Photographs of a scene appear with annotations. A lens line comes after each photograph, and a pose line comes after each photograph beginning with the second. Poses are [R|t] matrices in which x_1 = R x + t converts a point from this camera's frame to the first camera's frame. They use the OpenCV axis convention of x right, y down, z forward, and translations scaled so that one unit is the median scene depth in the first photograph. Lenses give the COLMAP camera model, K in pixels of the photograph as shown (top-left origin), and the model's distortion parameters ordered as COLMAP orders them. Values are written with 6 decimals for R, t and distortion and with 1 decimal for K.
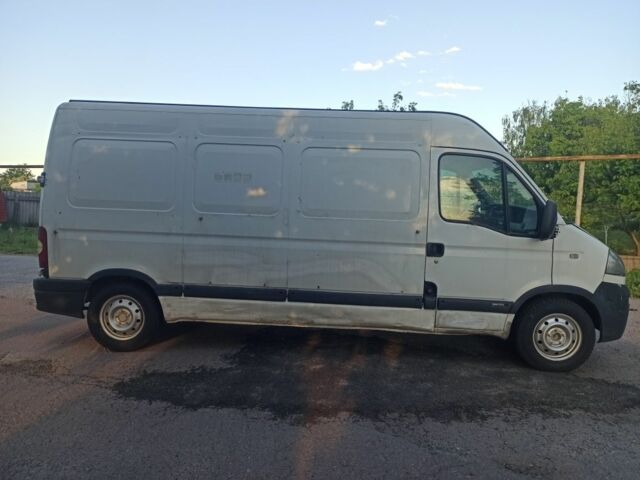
lens RADIAL K [[470.5, 0, 324.1], [0, 470.5, 240.0], [0, 0, 1]] dist [0.049798, -0.030137]
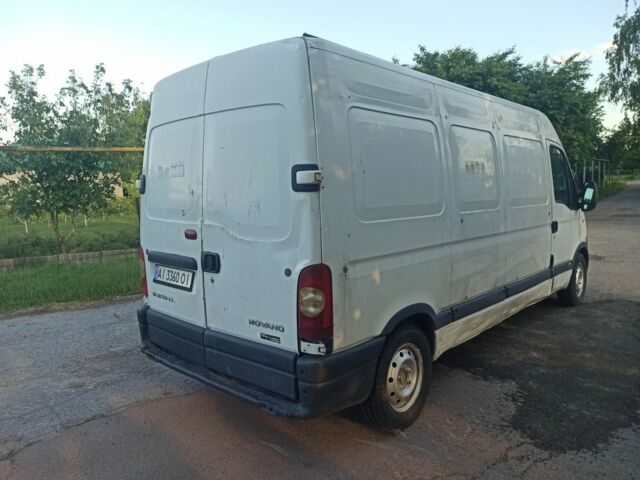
lens RADIAL K [[470.5, 0, 320.4], [0, 470.5, 242.2], [0, 0, 1]] dist [0.049798, -0.030137]
pose [[0.632632, -0.130706, 0.763343, -1.029434], [0.109805, 0.990836, 0.078657, -0.097989], [-0.766629, 0.034058, 0.641187, 0.674275]]
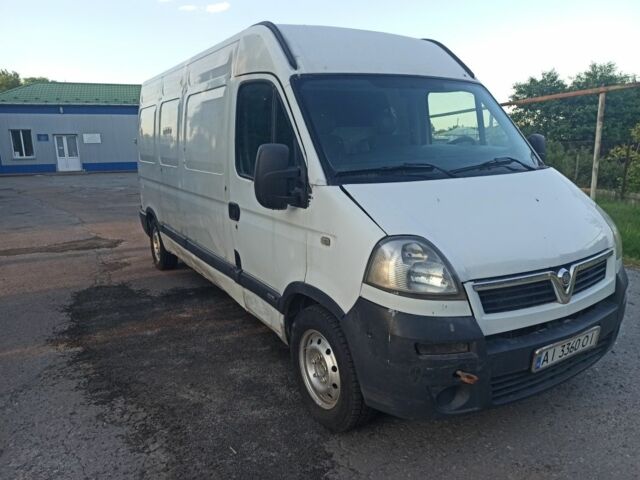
lens RADIAL K [[470.5, 0, 319.6], [0, 470.5, 241.2], [0, 0, 1]] dist [0.049798, -0.030137]
pose [[0.556944, 0.128510, -0.820548, 0.956656], [-0.031556, 0.990518, 0.133712, -0.039851], [0.829950, -0.048577, 0.555718, 0.662328]]
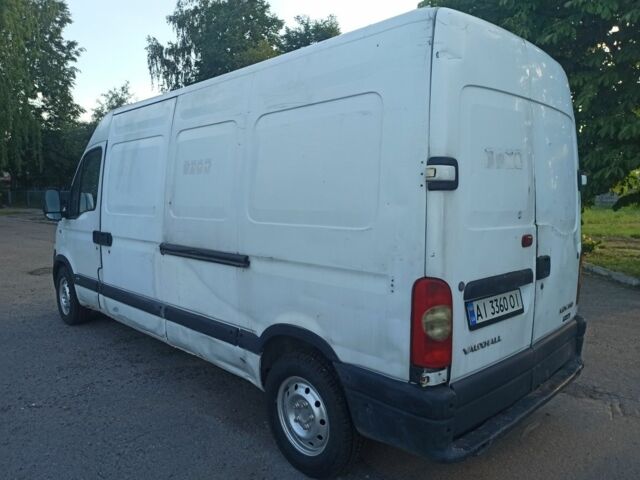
lens RADIAL K [[470.5, 0, 313.6], [0, 470.5, 241.7], [0, 0, 1]] dist [0.049798, -0.030137]
pose [[-0.731967, -0.103077, 0.673497, -0.814692], [0.038412, 0.980675, 0.191838, -0.193512], [-0.680256, 0.166290, -0.713862, 1.847338]]
